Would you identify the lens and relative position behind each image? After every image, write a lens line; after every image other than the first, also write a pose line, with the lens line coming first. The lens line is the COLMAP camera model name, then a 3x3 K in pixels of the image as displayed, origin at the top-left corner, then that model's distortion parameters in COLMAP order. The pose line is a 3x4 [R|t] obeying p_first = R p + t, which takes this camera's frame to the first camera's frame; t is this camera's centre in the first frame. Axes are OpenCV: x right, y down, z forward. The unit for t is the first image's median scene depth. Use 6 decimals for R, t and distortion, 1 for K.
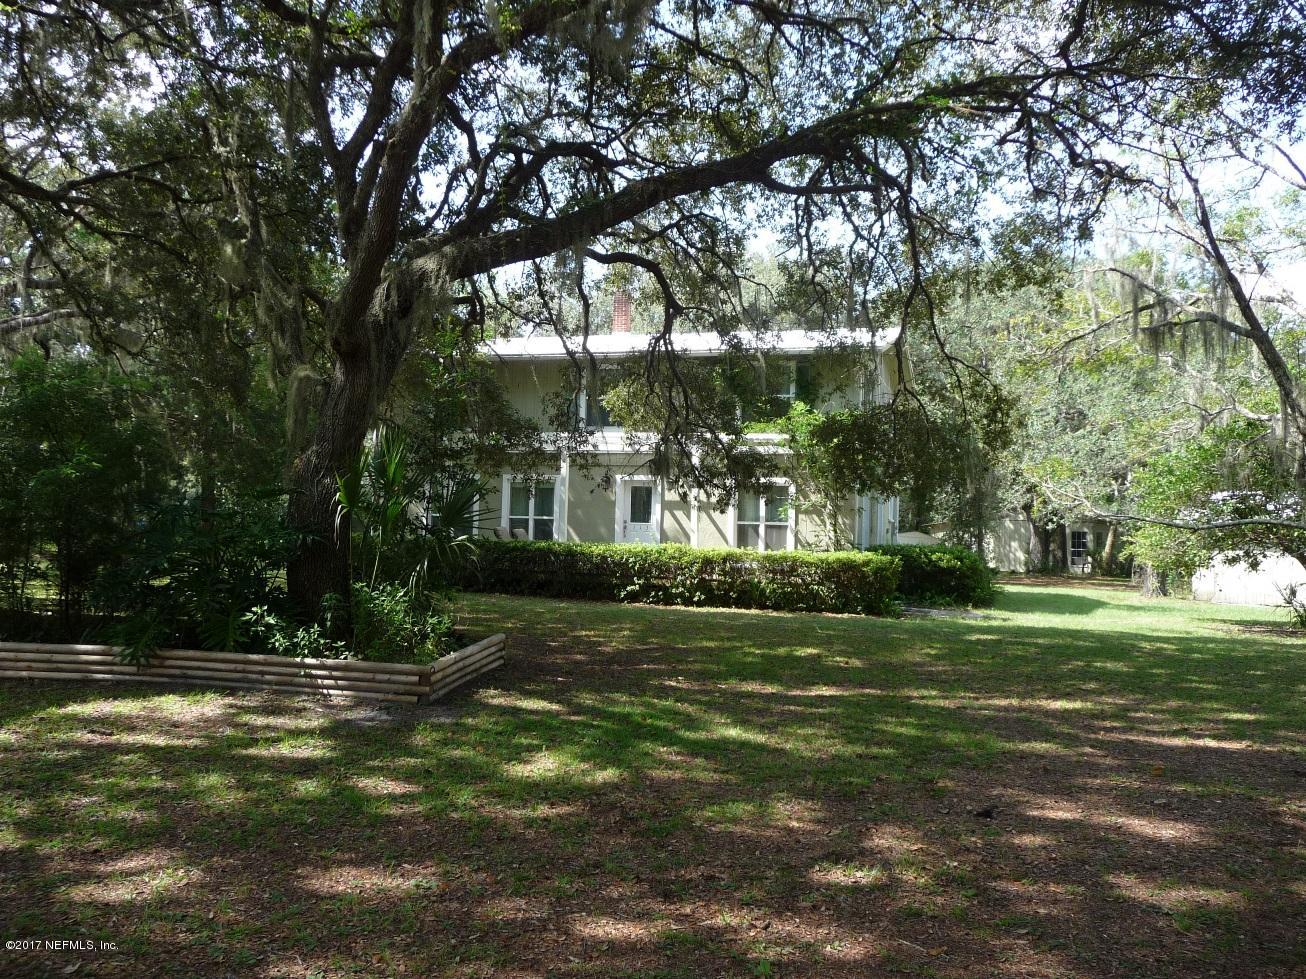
lens RADIAL K [[1098.1, 0, 656.1], [0, 1098.1, 485.1], [0, 0, 1]] dist [-0.031740, 0.020226]
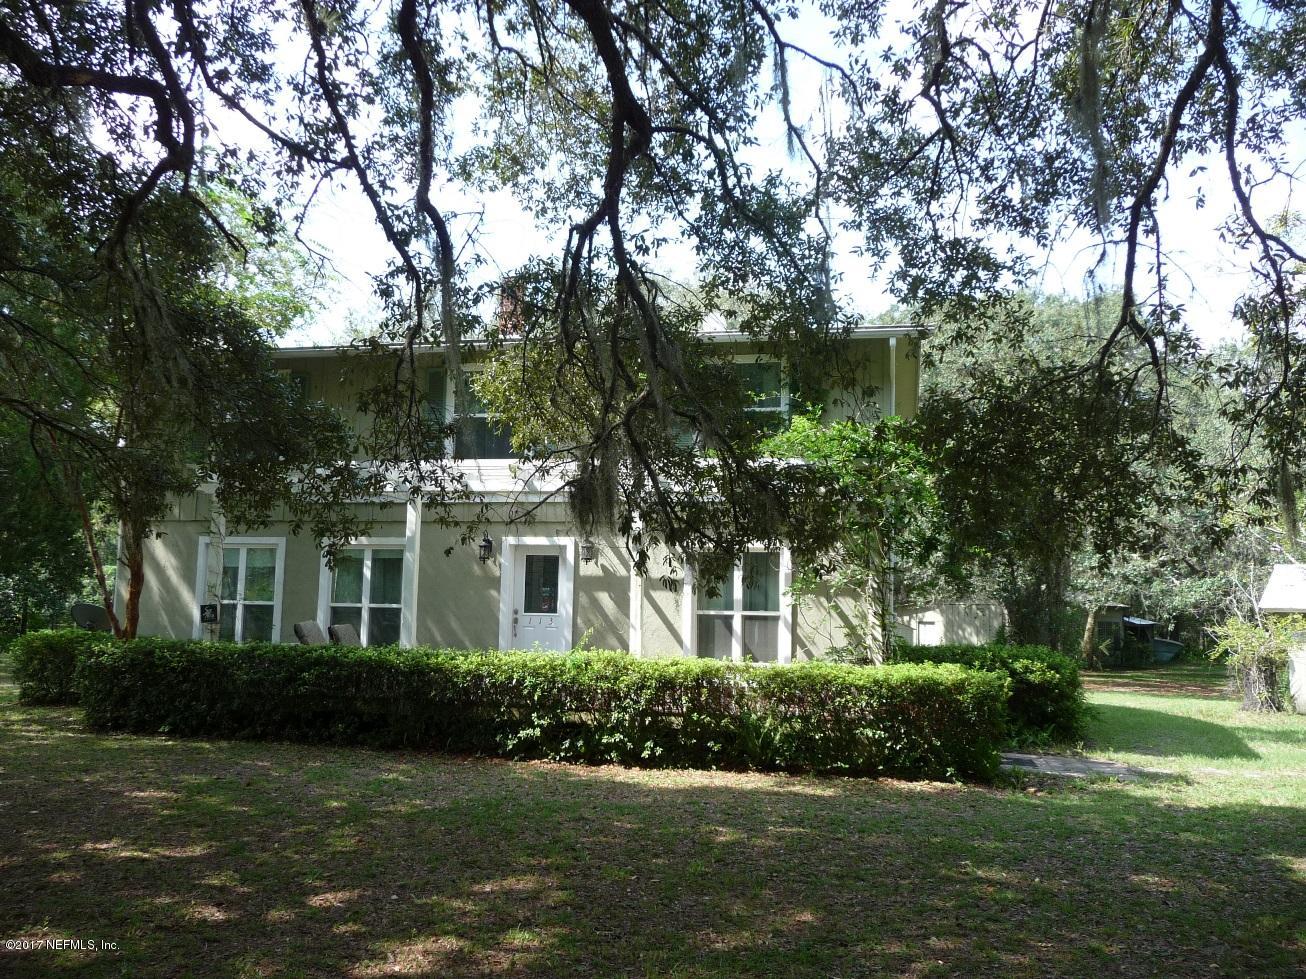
lens RADIAL K [[1098.1, 0, 639.7], [0, 1098.1, 501.0], [0, 0, 1]] dist [-0.031740, 0.020226]
pose [[0.996362, 0.002646, 0.085178, -0.012947], [0.002805, 0.997959, -0.063804, 0.012234], [-0.085173, 0.063811, 0.994321, 0.429296]]
